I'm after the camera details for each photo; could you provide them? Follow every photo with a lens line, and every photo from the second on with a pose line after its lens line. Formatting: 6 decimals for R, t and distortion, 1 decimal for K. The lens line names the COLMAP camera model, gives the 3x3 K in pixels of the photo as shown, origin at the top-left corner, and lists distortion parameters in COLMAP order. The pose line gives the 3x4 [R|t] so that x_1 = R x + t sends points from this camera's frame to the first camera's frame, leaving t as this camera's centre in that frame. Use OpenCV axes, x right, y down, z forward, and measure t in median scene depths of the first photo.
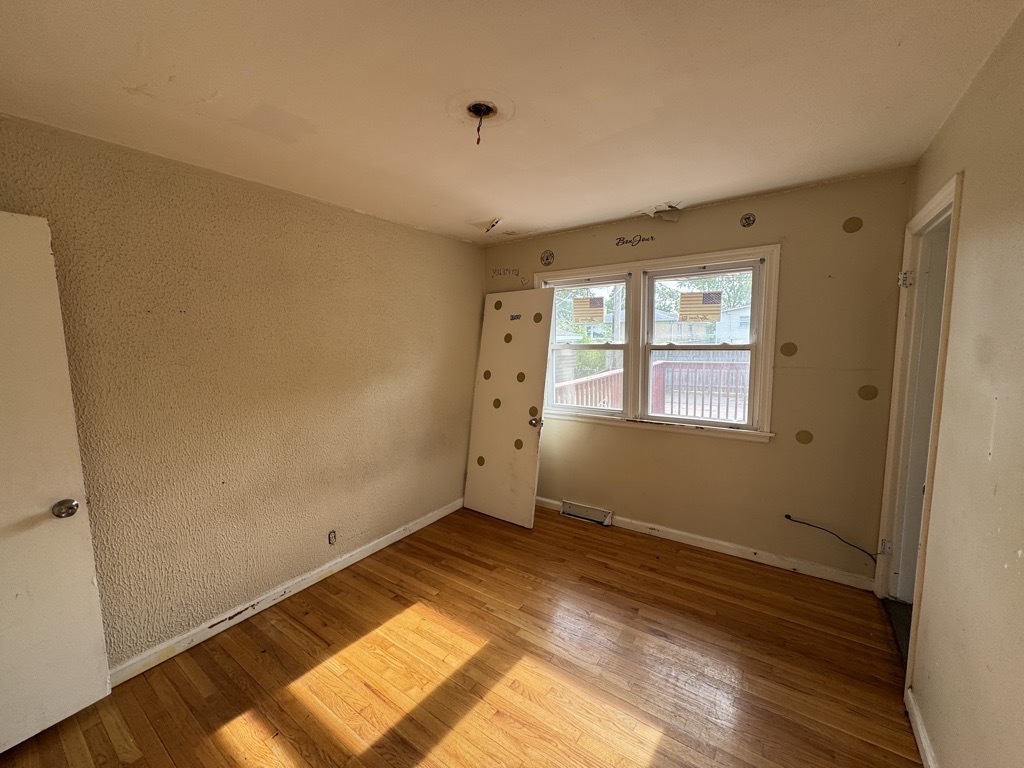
lens RADIAL K [[409.3, 0, 518.4], [0, 409.3, 386.2], [0, 0, 1]] dist [-0.001476, 0.000376]
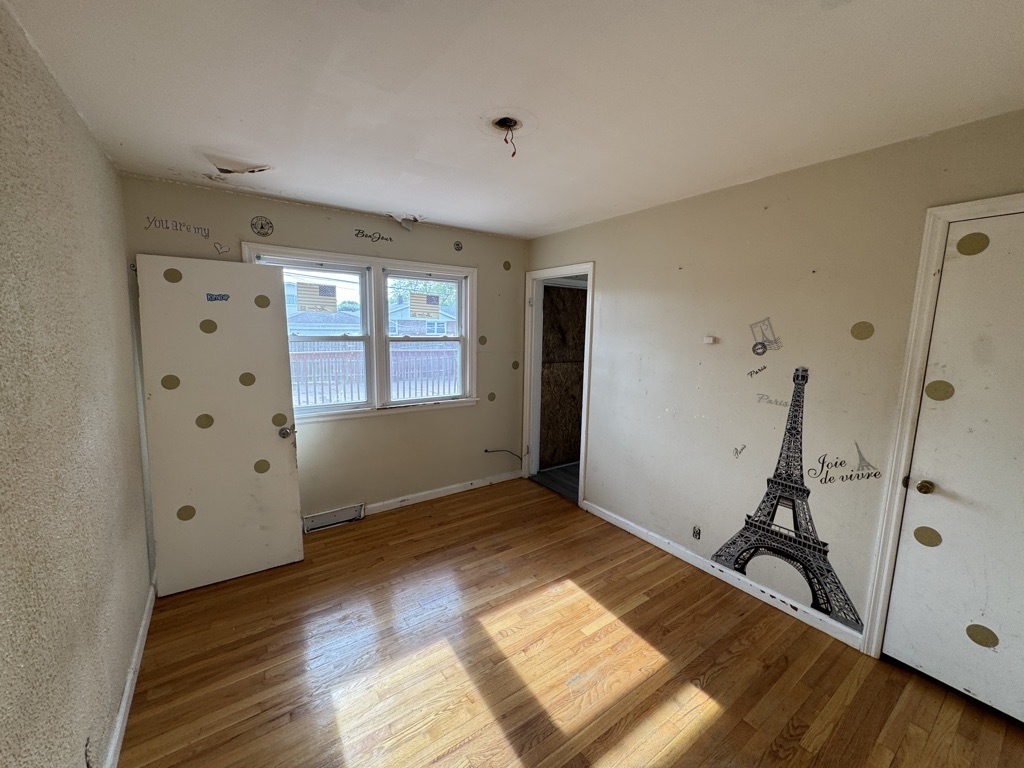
lens RADIAL K [[409.3, 0, 506.1], [0, 409.3, 386.3], [0, 0, 1]] dist [-0.001476, 0.000376]
pose [[0.339860, -0.111454, 0.933848, -0.606093], [0.087258, 0.992407, 0.086687, -0.037301], [-0.936419, 0.052024, 0.347005, 0.335253]]
